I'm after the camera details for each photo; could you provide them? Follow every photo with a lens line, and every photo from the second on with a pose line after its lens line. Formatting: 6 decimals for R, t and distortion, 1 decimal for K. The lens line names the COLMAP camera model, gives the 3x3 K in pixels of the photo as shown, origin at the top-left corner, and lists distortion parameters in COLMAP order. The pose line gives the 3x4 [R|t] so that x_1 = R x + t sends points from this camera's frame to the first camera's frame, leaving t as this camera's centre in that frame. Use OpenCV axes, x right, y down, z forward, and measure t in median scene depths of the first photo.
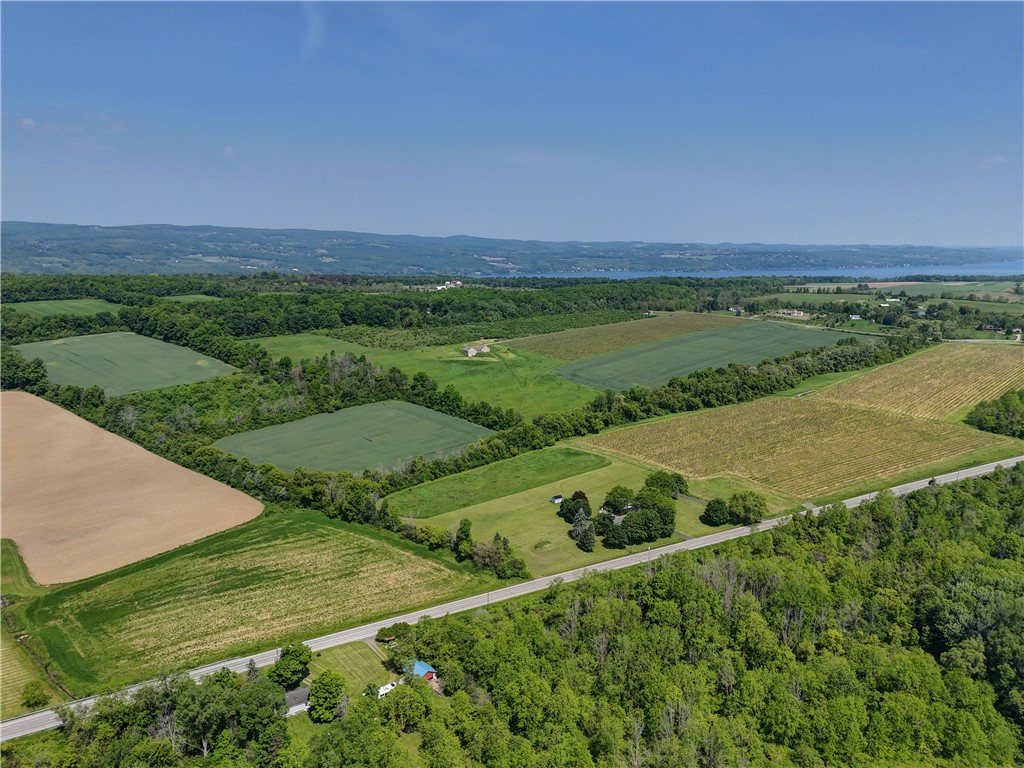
lens RADIAL K [[756.0, 0, 523.5], [0, 756.0, 383.3], [0, 0, 1]] dist [0.086354, -0.092766]
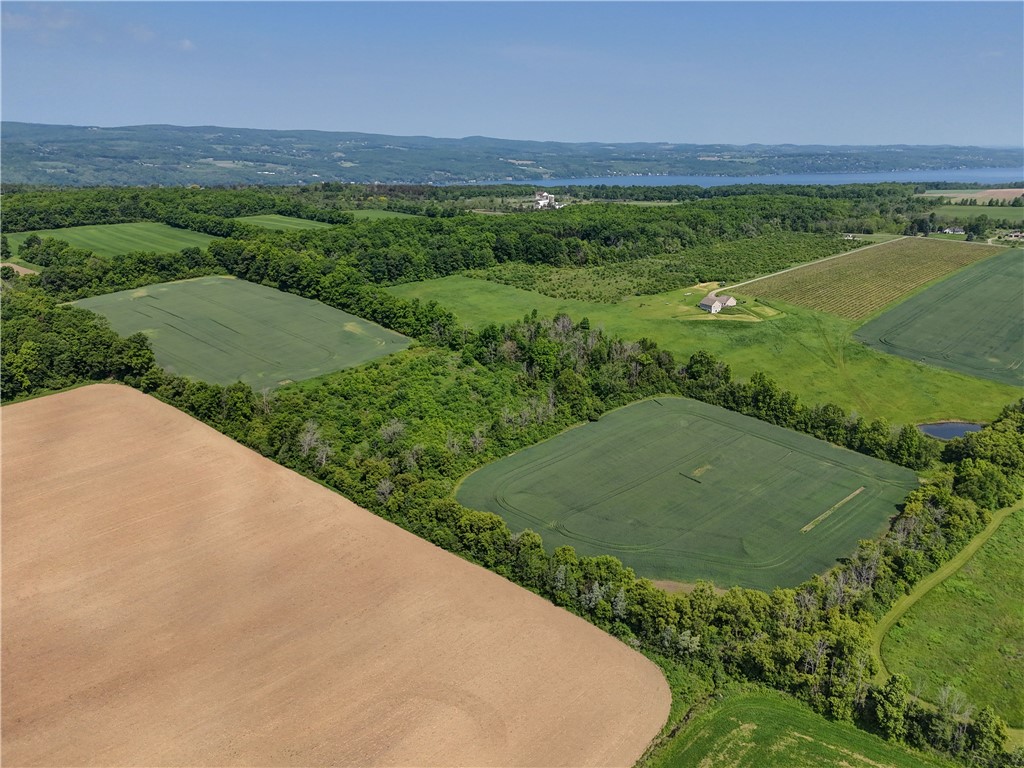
lens RADIAL K [[756.0, 0, 523.5], [0, 756.0, 383.3], [0, 0, 1]] dist [0.086354, -0.092766]
pose [[0.999991, -0.000995, -0.004118, -0.235217], [0.001484, 0.992707, 0.120543, -0.054132], [0.003968, -0.120548, 0.992700, 0.271148]]
